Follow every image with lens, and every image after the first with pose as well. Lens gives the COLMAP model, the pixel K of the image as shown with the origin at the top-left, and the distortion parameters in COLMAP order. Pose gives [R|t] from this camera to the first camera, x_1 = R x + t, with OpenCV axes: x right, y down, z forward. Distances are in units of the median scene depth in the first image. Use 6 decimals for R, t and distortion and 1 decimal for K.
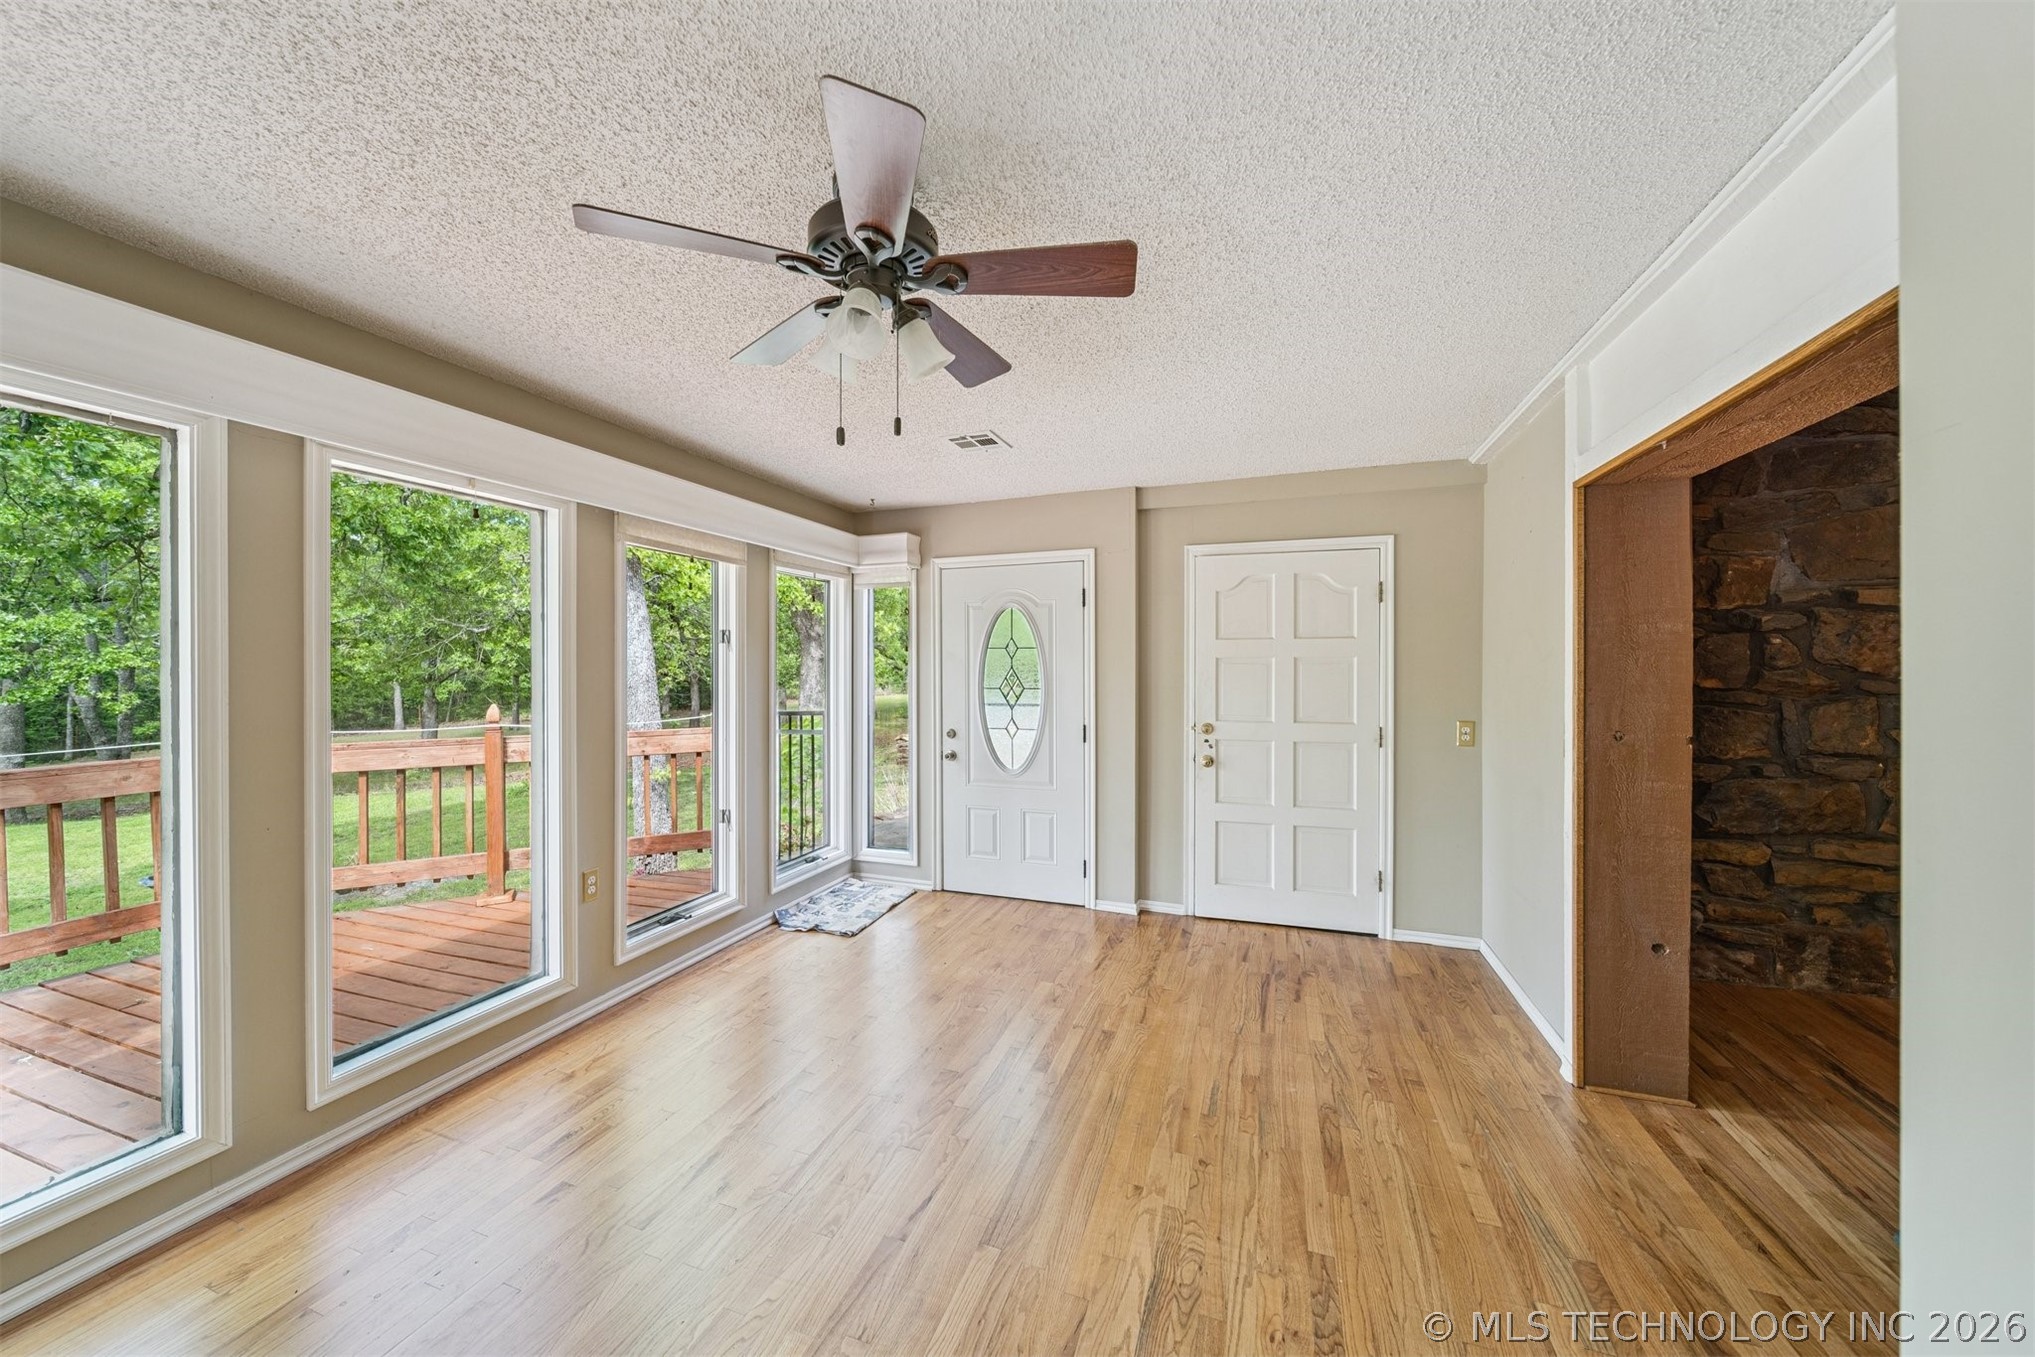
lens RADIAL K [[718.7, 0, 1006.3], [0, 718.7, 667.8], [0, 0, 1]] dist [0.000200, -0.000215]
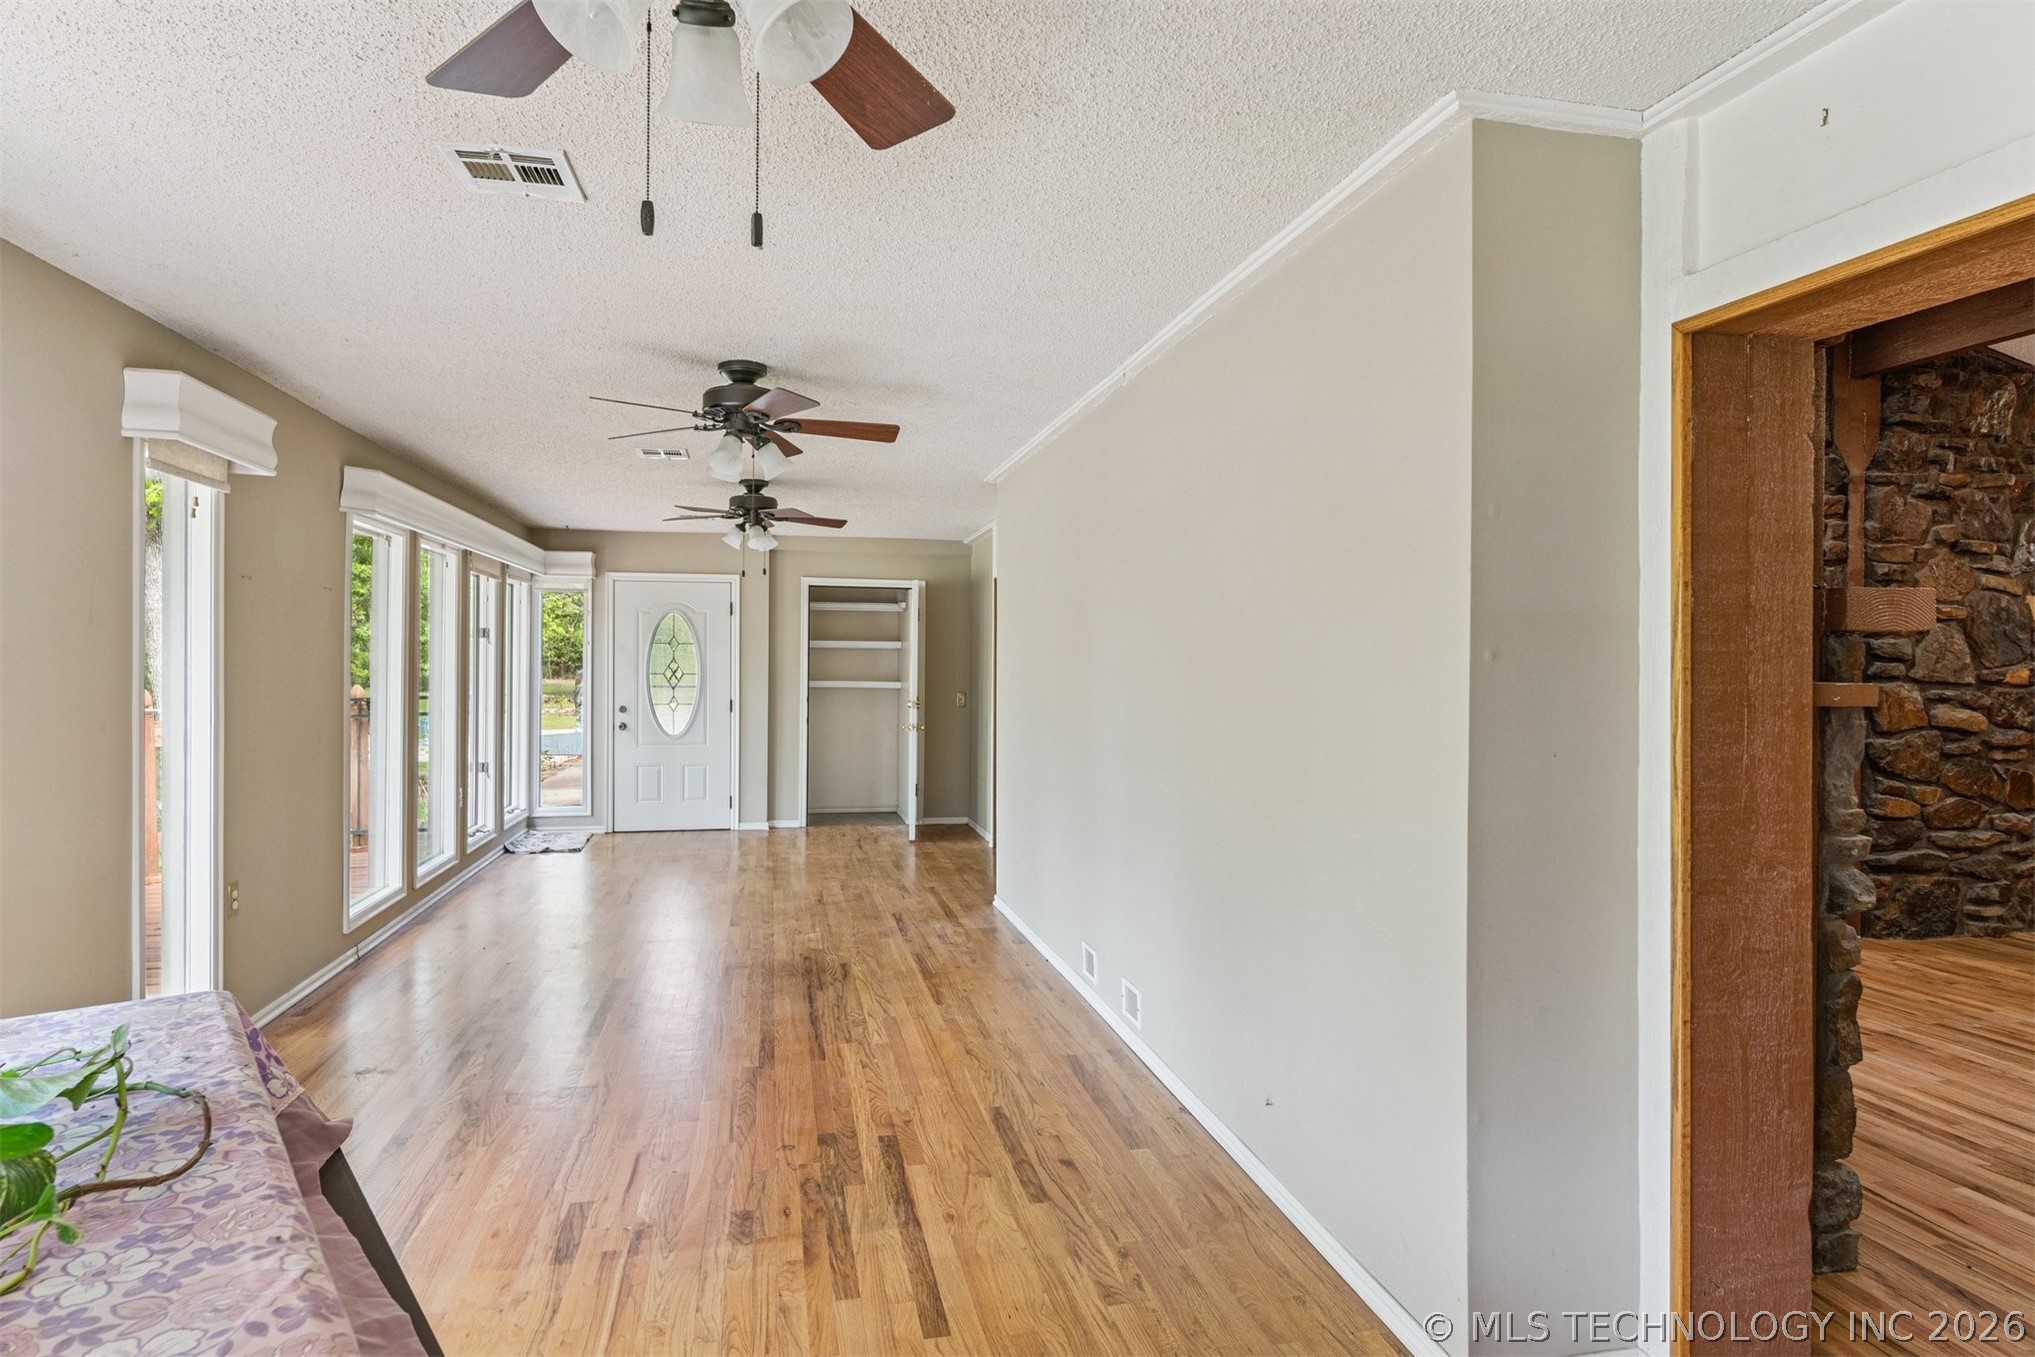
lens RADIAL K [[718.7, 0, 1006.3], [0, 718.7, 667.8], [0, 0, 1]] dist [0.000200, -0.000215]
pose [[0.815292, 0.003234, 0.579041, -0.264747], [-0.003817, 0.999993, -0.000211, 0.015353], [-0.579037, -0.002038, 0.815298, -0.452289]]
